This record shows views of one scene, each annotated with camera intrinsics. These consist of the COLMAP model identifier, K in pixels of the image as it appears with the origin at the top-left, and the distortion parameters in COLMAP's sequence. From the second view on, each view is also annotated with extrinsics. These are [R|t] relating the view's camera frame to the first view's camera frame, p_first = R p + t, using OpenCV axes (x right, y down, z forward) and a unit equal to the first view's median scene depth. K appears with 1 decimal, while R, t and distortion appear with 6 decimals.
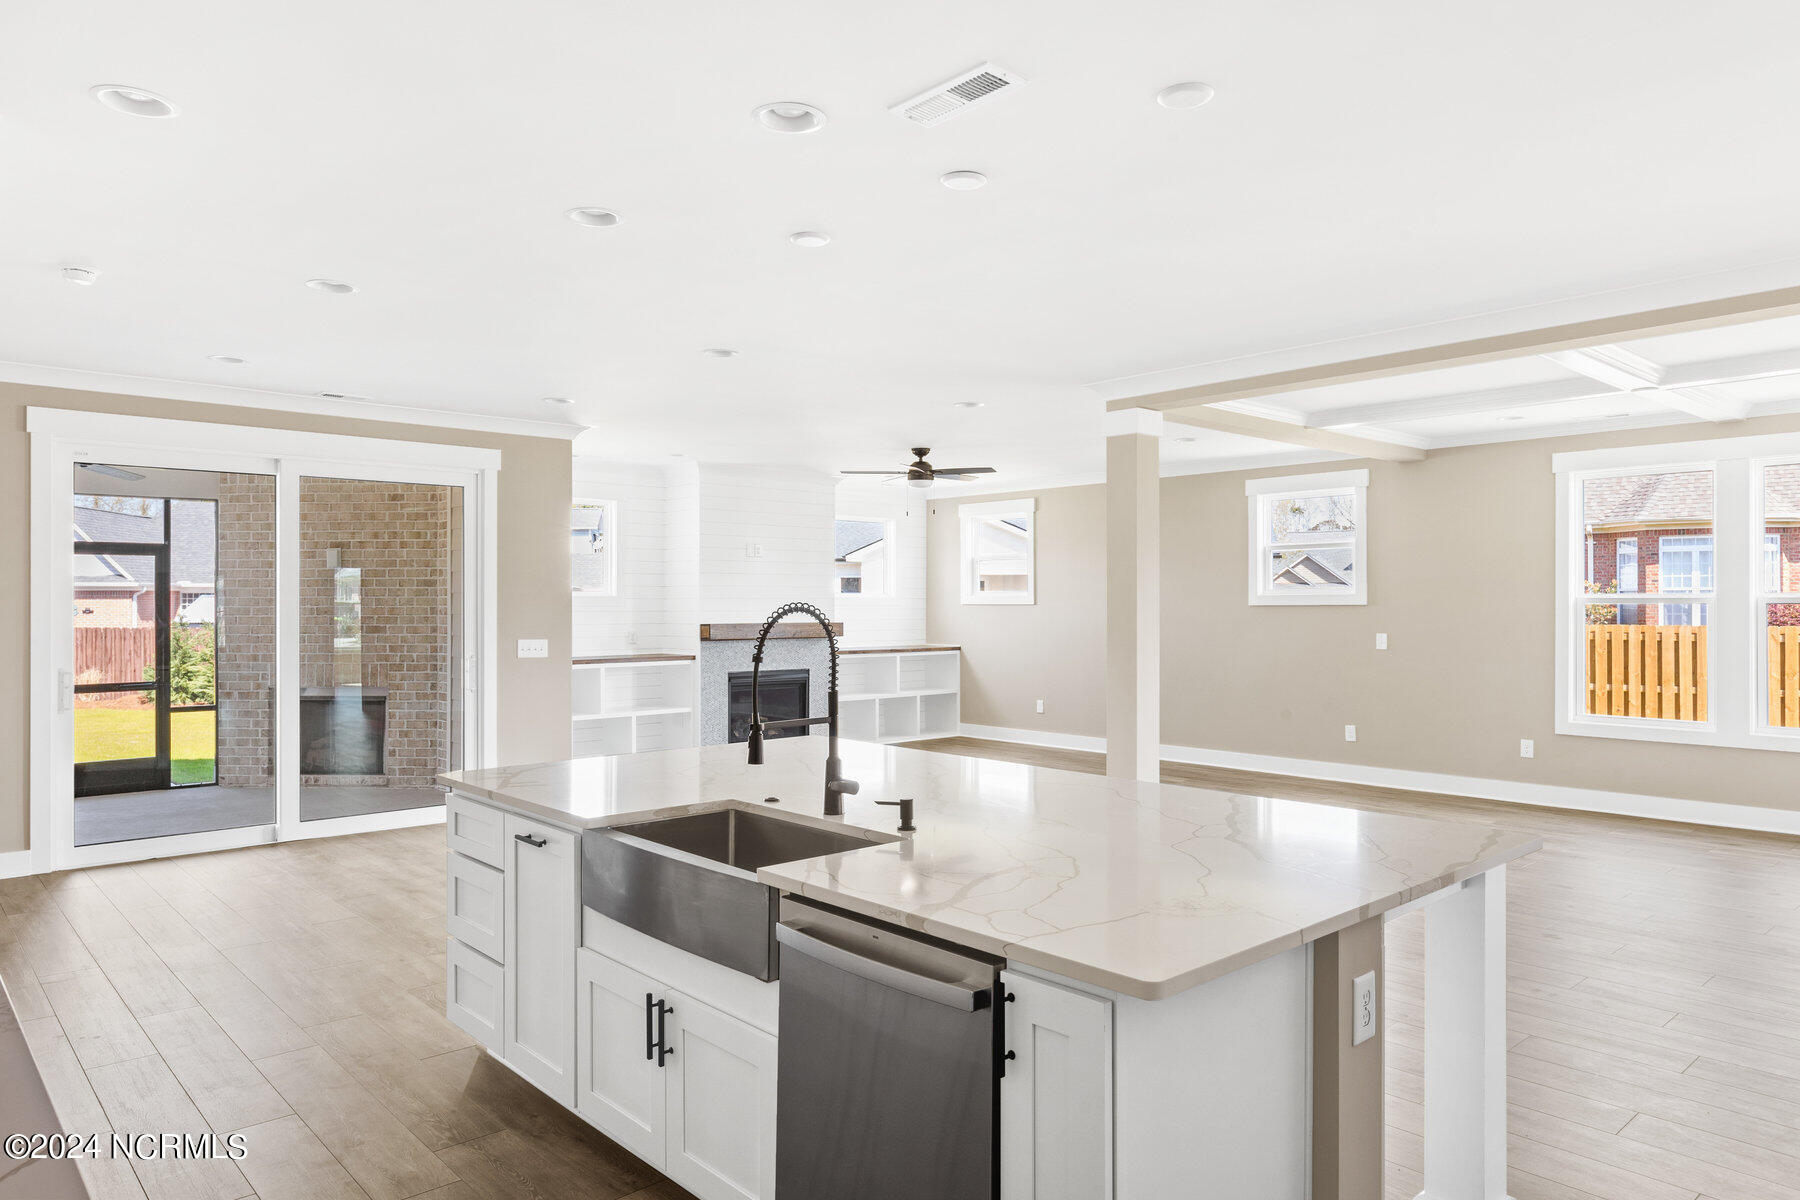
lens RADIAL K [[1103.6, 0, 892.8], [0, 1103.6, 601.9], [0, 0, 1]] dist [-0.000156, 0.001089]
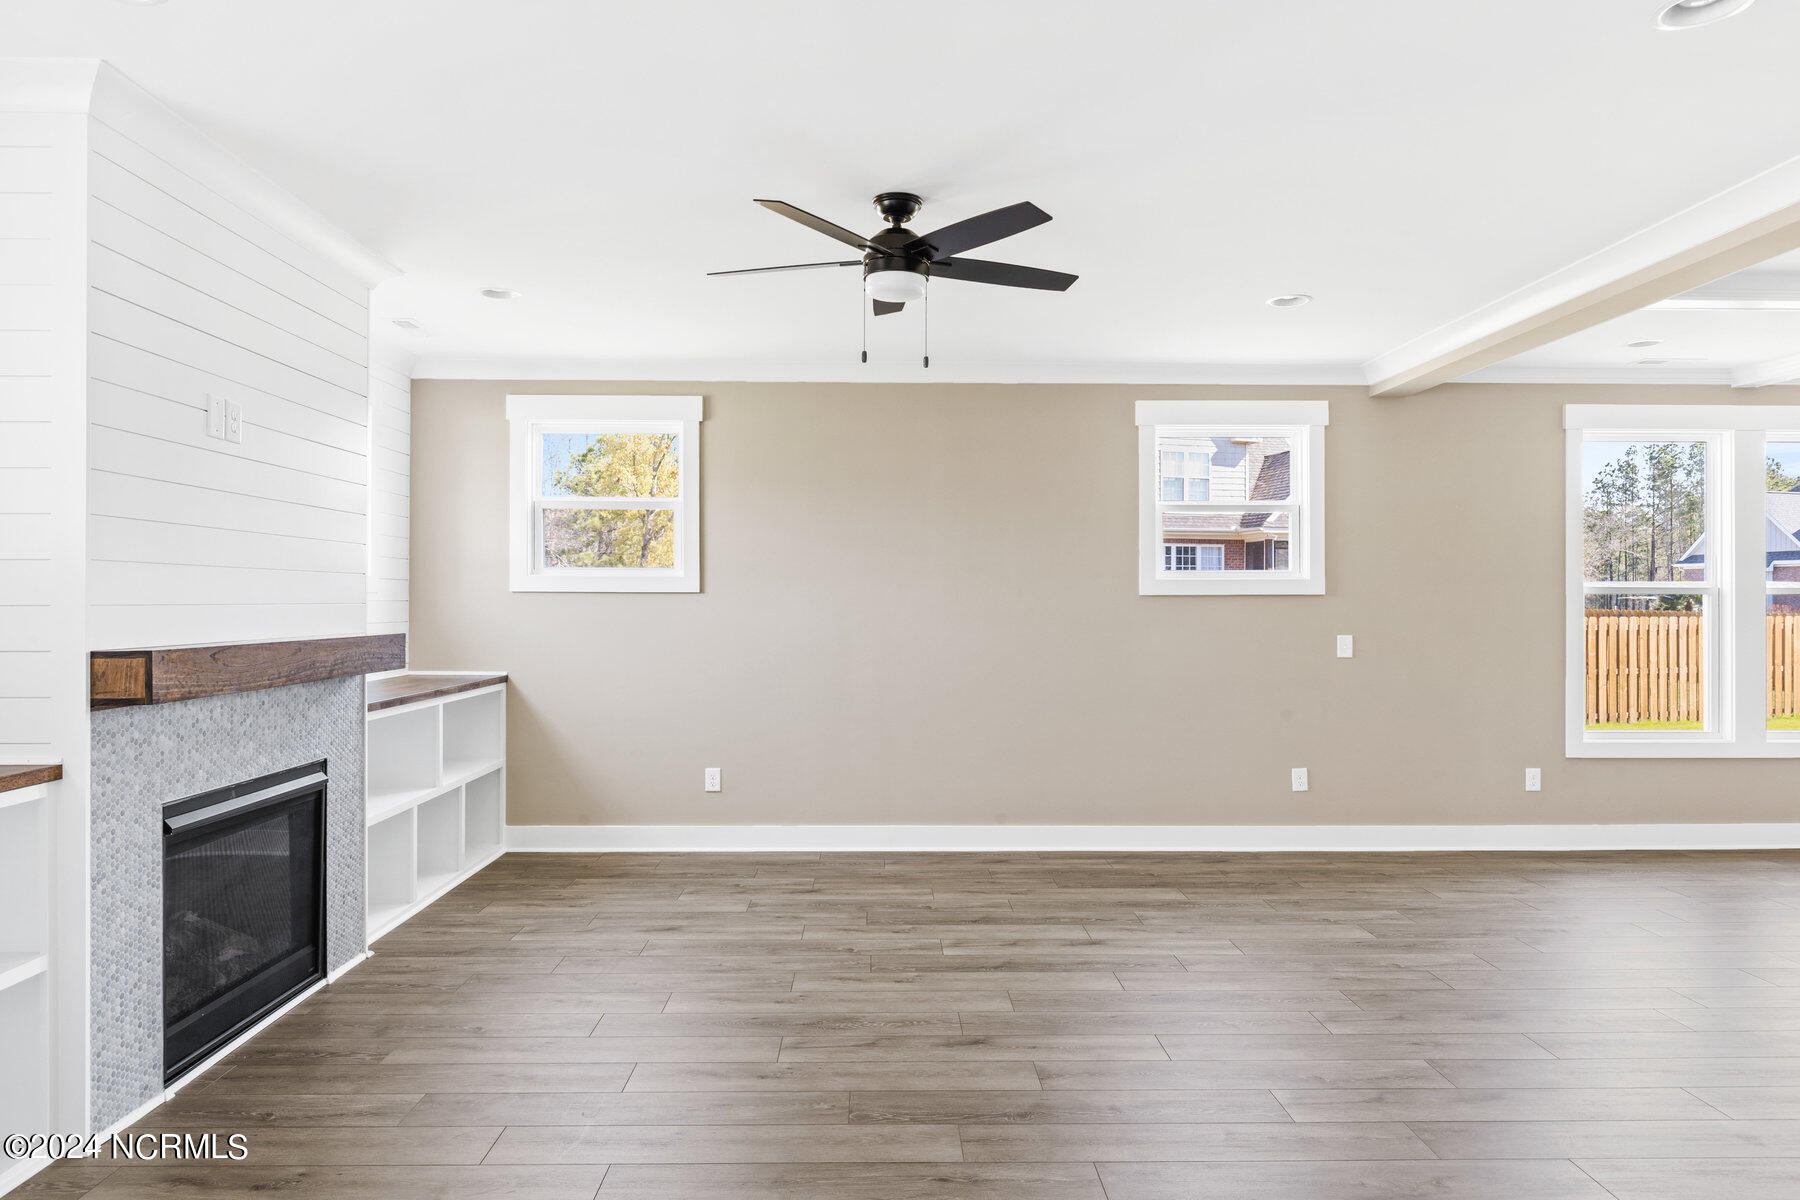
lens RADIAL K [[1103.6, 0, 902.7], [0, 1103.6, 602.5], [0, 0, 1]] dist [-0.000156, 0.001089]
pose [[0.665838, 0.001440, 0.746095, -0.246893], [-0.004204, 0.999990, 0.001822, 0.006771], [-0.746085, -0.004350, 0.665837, 0.662400]]
